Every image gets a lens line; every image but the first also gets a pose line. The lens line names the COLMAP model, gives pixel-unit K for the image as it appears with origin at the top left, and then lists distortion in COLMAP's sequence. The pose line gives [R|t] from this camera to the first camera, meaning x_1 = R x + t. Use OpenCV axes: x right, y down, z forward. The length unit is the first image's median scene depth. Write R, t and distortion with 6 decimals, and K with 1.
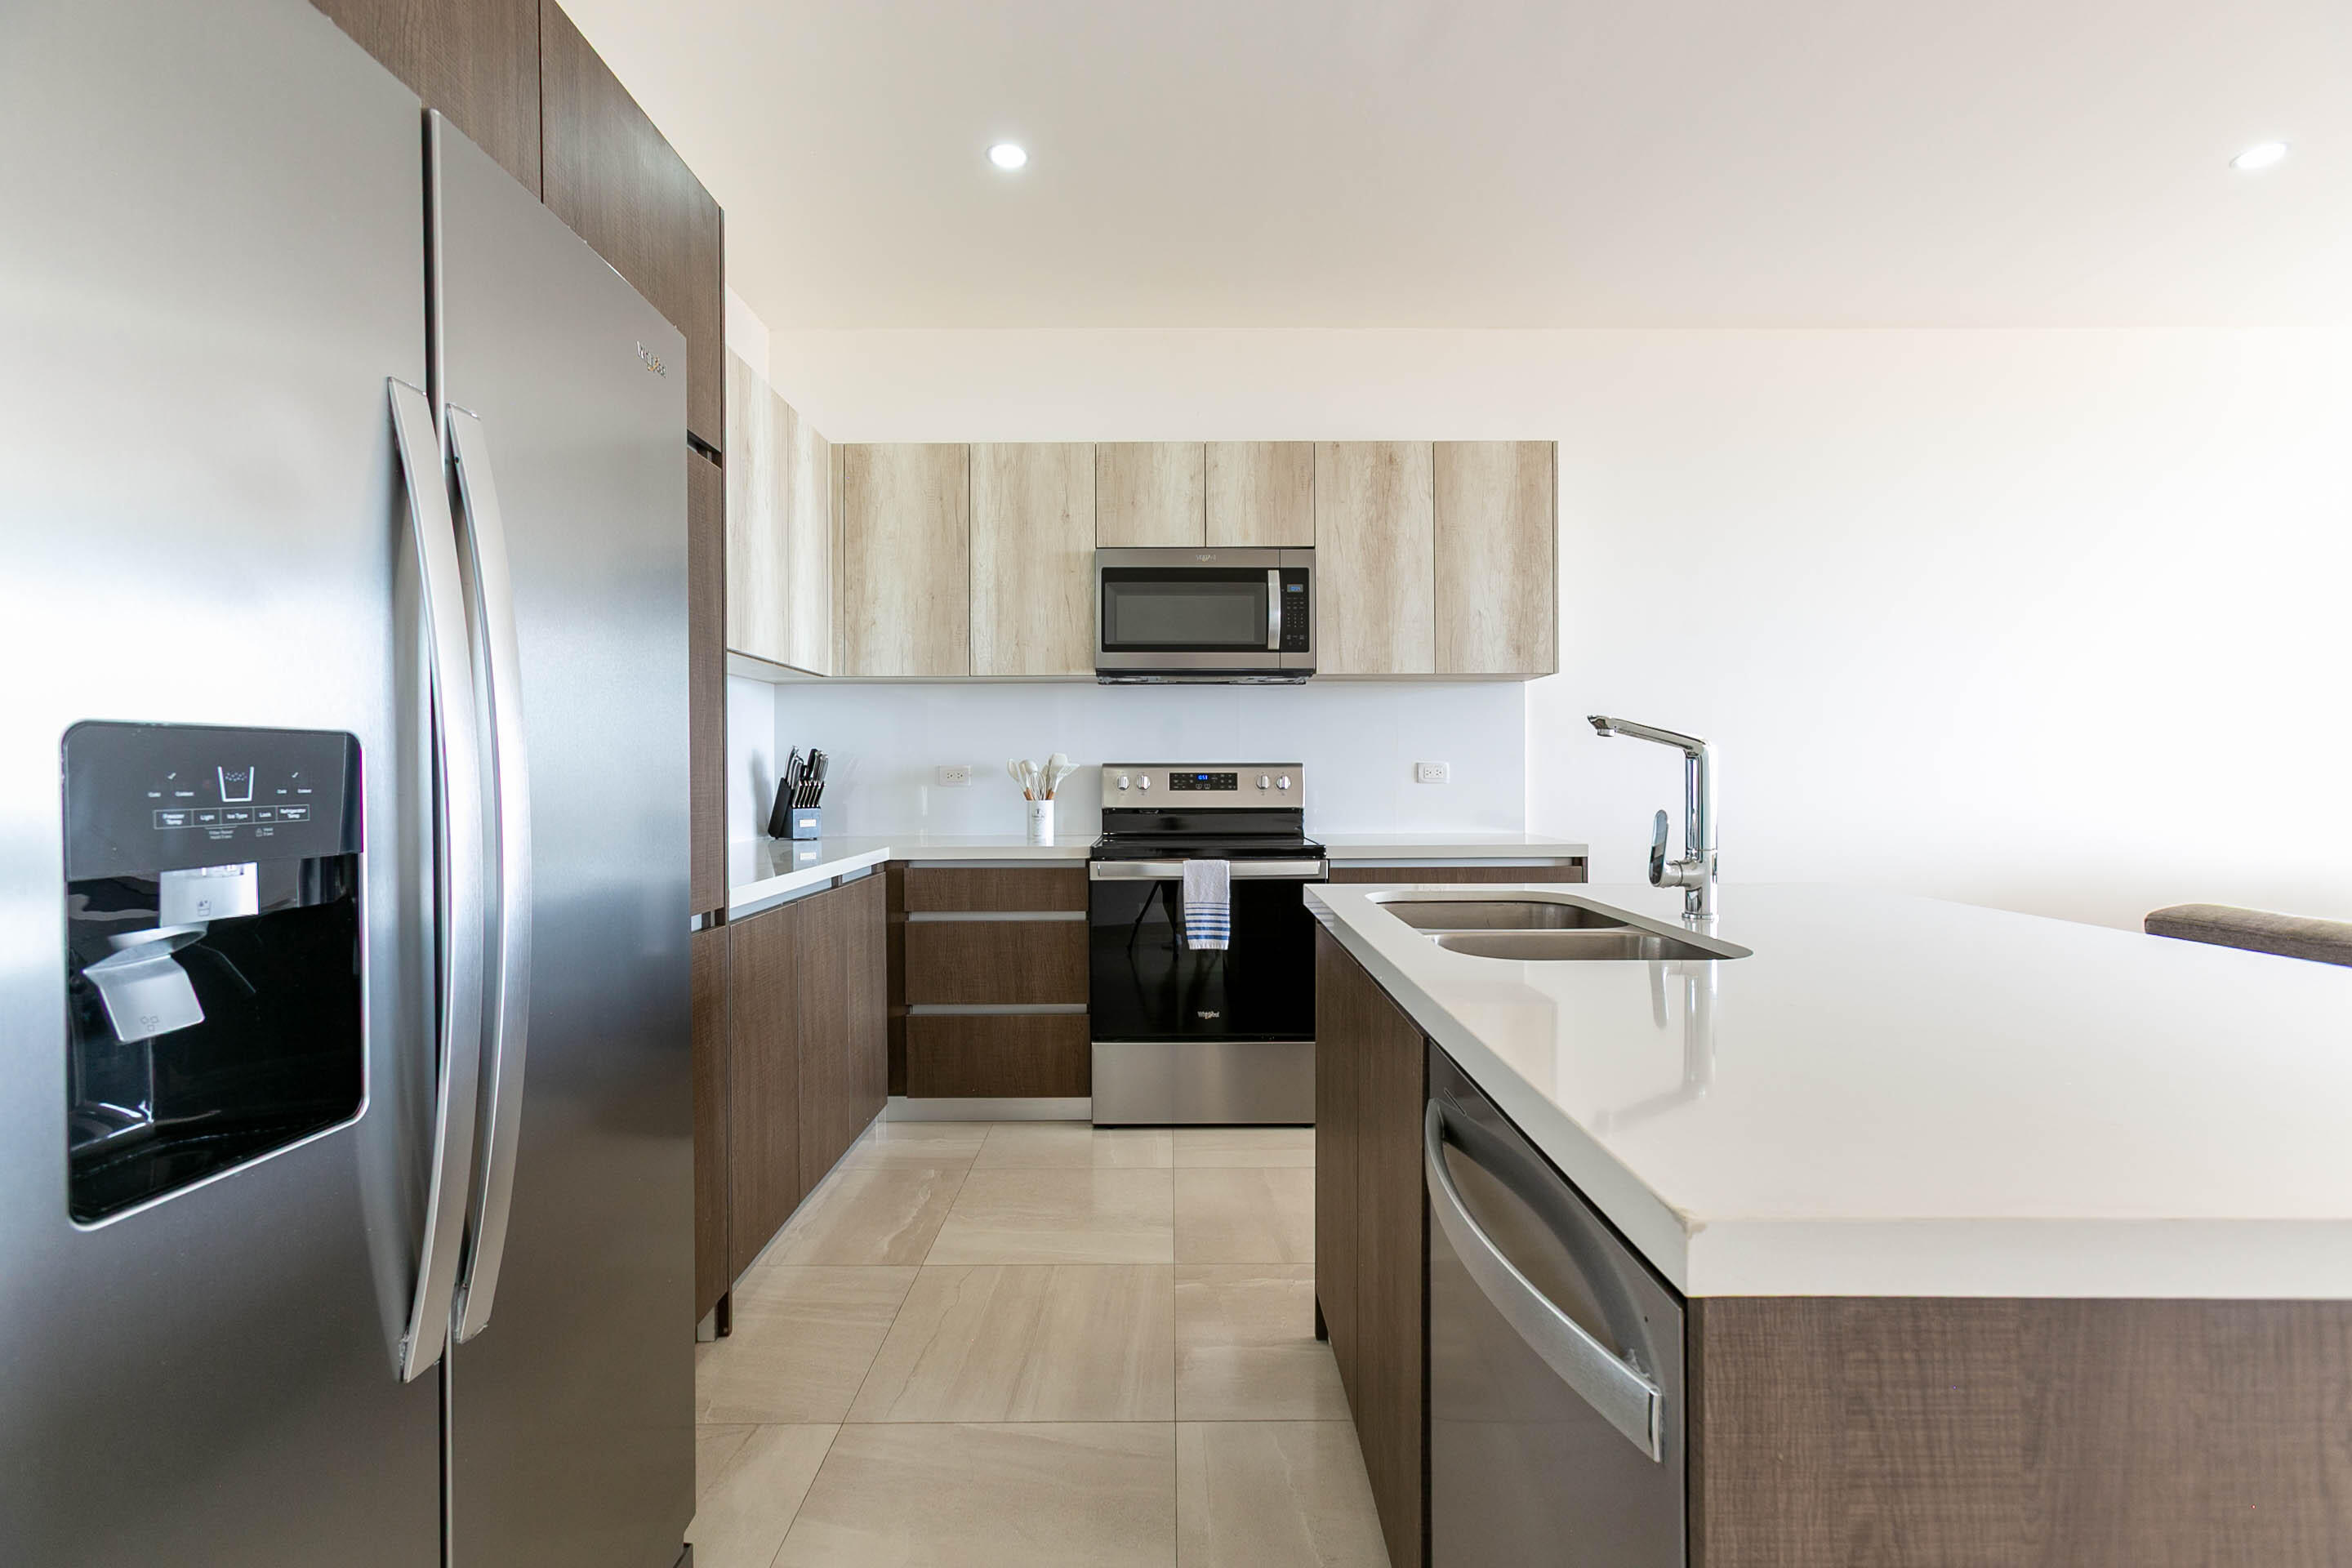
lens RADIAL K [[1061.7, 0, 1175.9], [0, 1061.7, 775.2], [0, 0, 1]] dist [-0.008975, 0.003370]
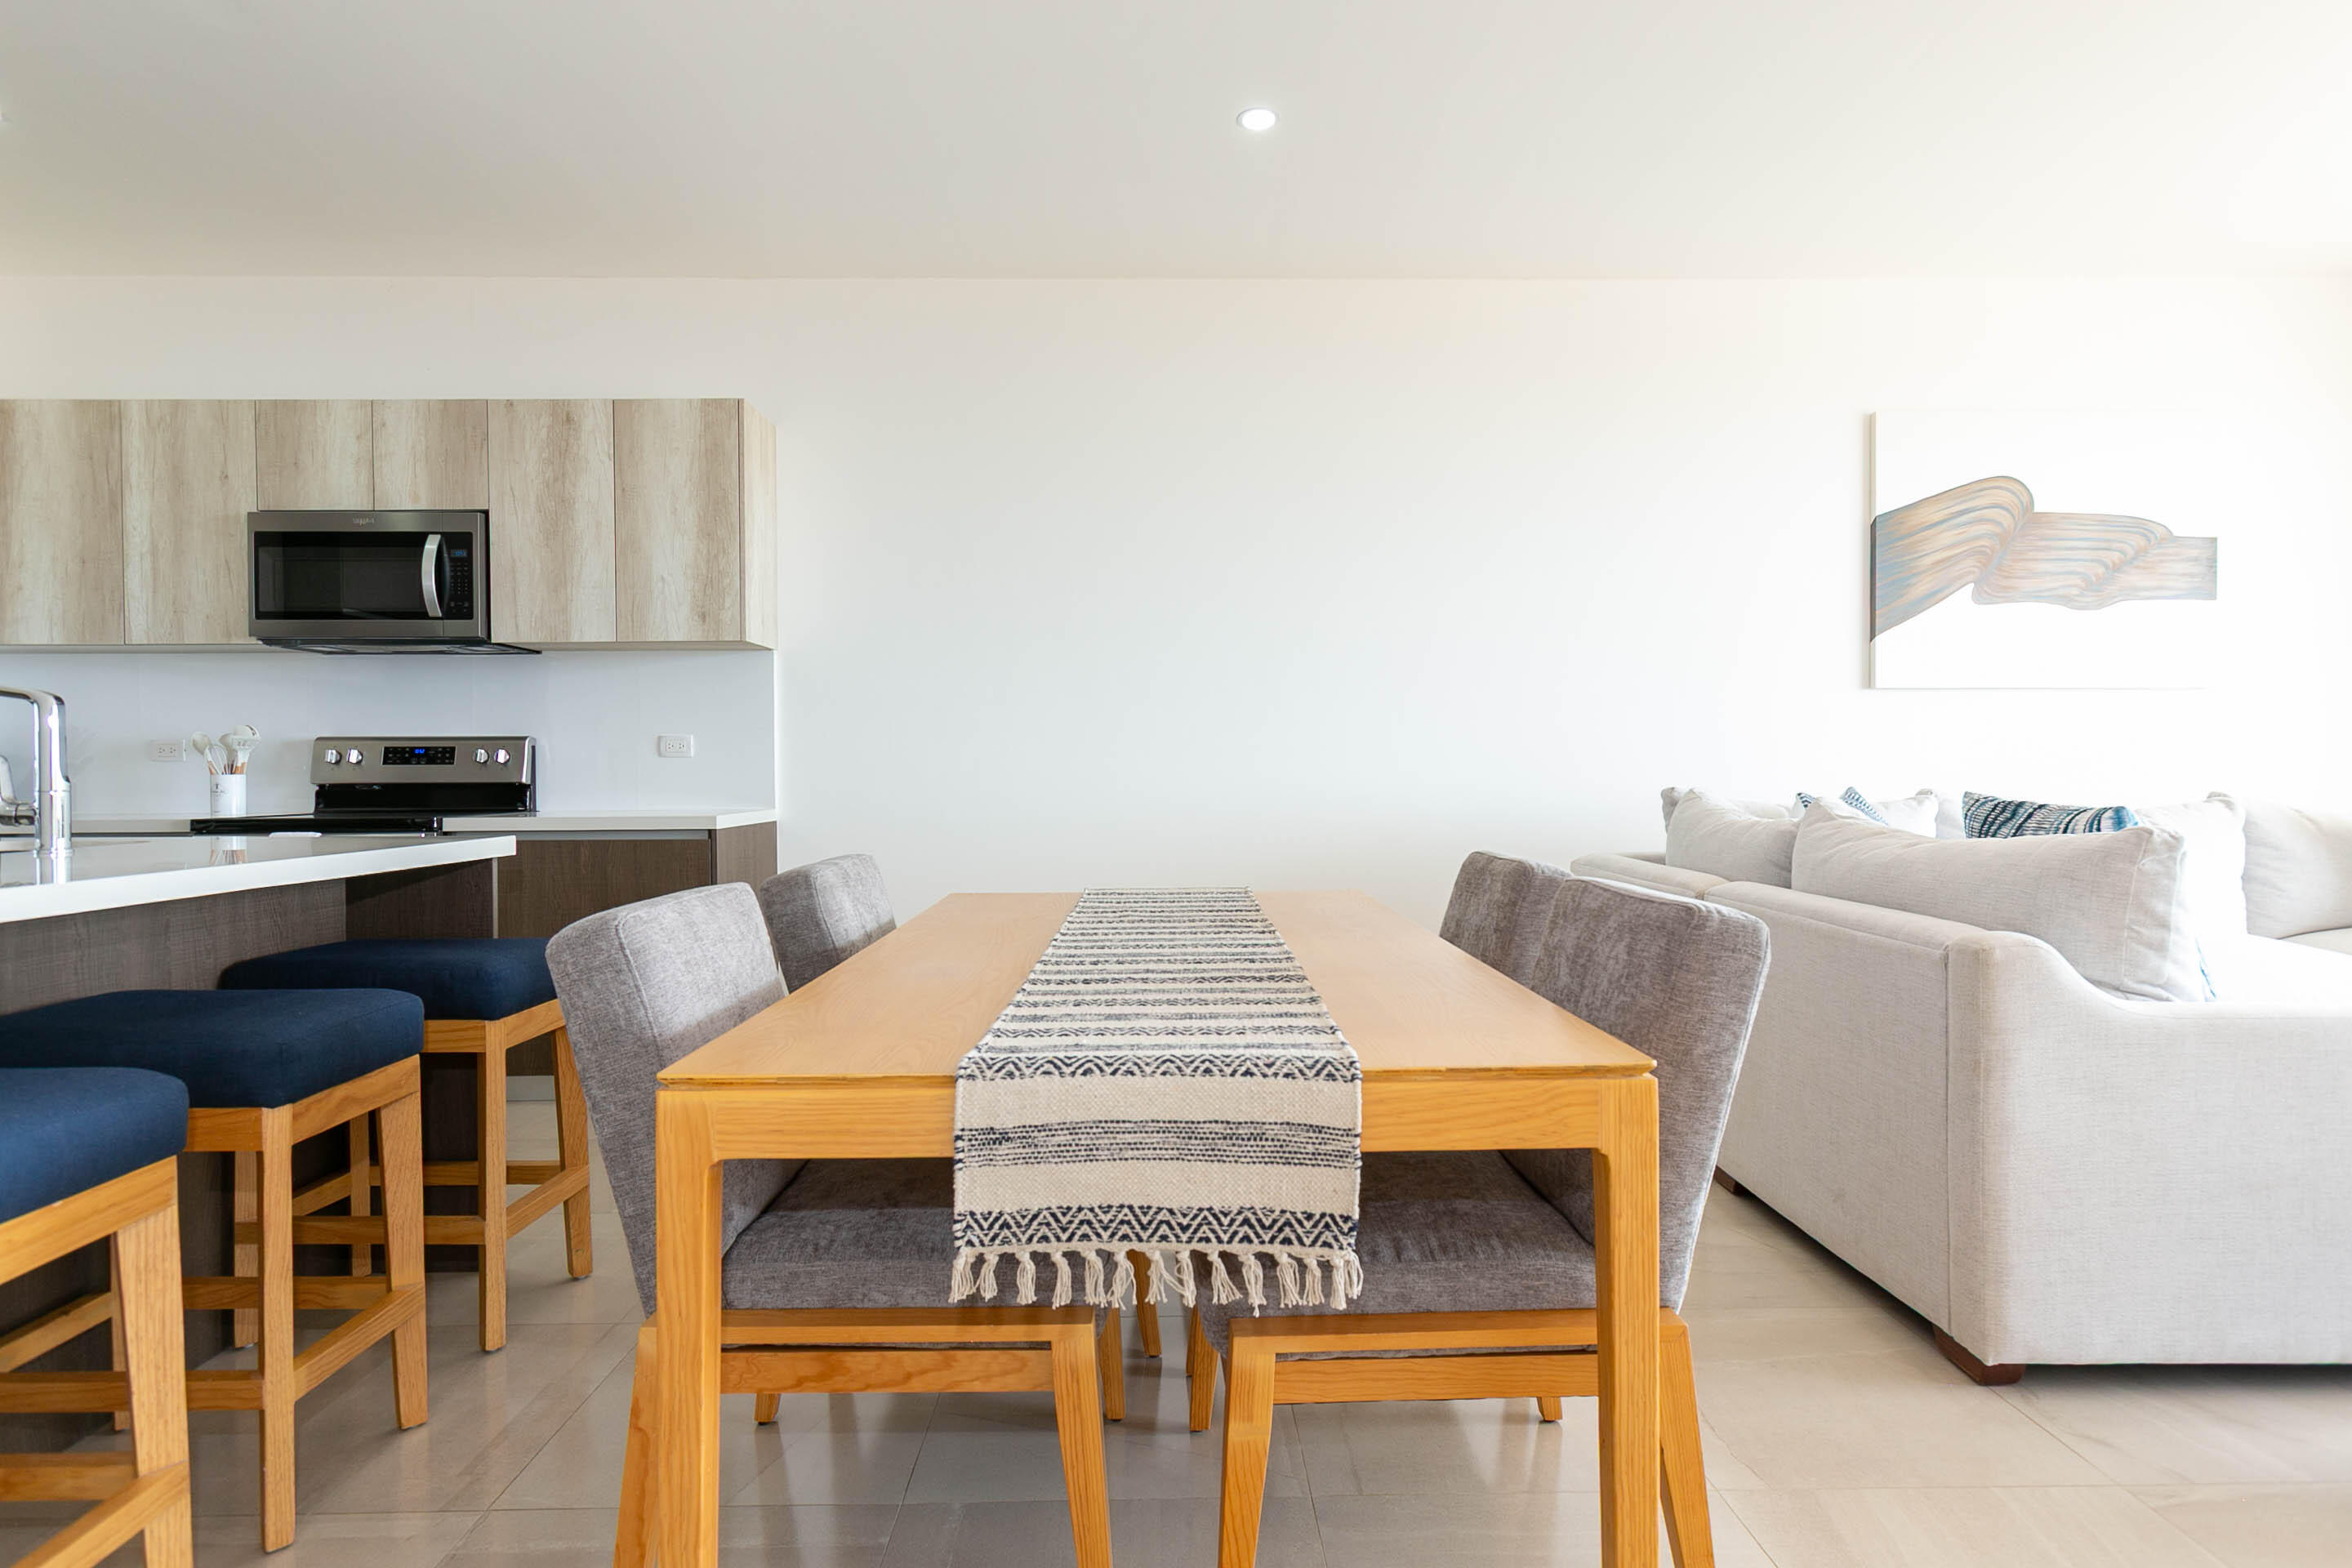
lens RADIAL K [[1143.8, 0, 1136.2], [0, 1143.8, 773.5], [0, 0, 1]] dist [0.005227, 0.003359]
pose [[0.999998, -0.001695, 0.000759, 0.716082], [0.001693, 0.999992, 0.003705, 0.020671], [-0.000766, -0.003703, 0.999993, -0.038776]]
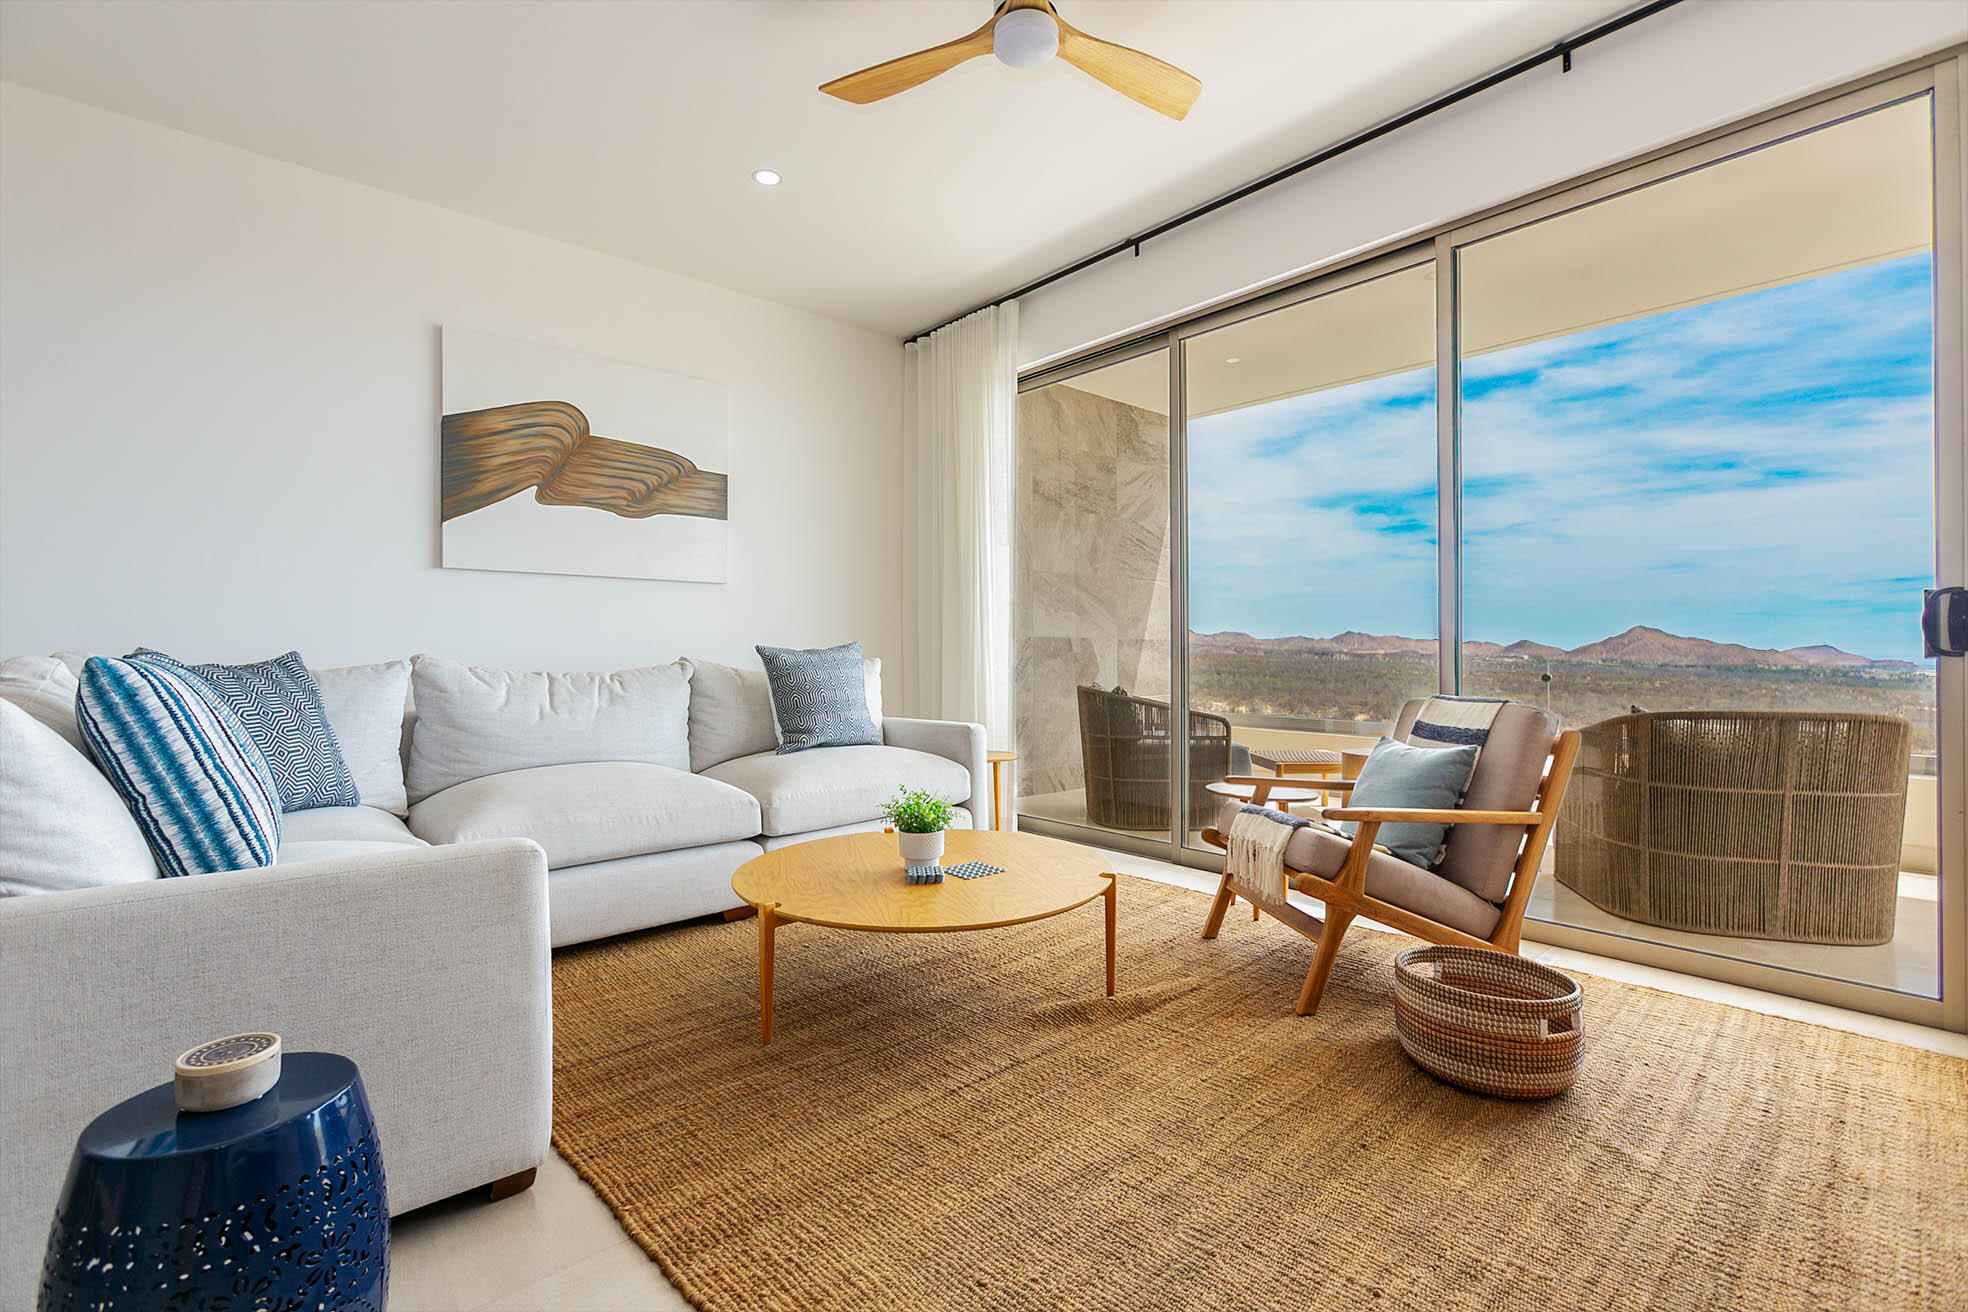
lens RADIAL K [[872.8, 0, 997.6], [0, 872.8, 652.2], [0, 0, 1]] dist [-0.011987, 0.008639]
pose [[0.751763, -0.000304, 0.659433, 1.272289], [0.002691, 0.999993, -0.002607, 0.041365], [-0.659428, 0.003734, 0.751759, -0.048871]]
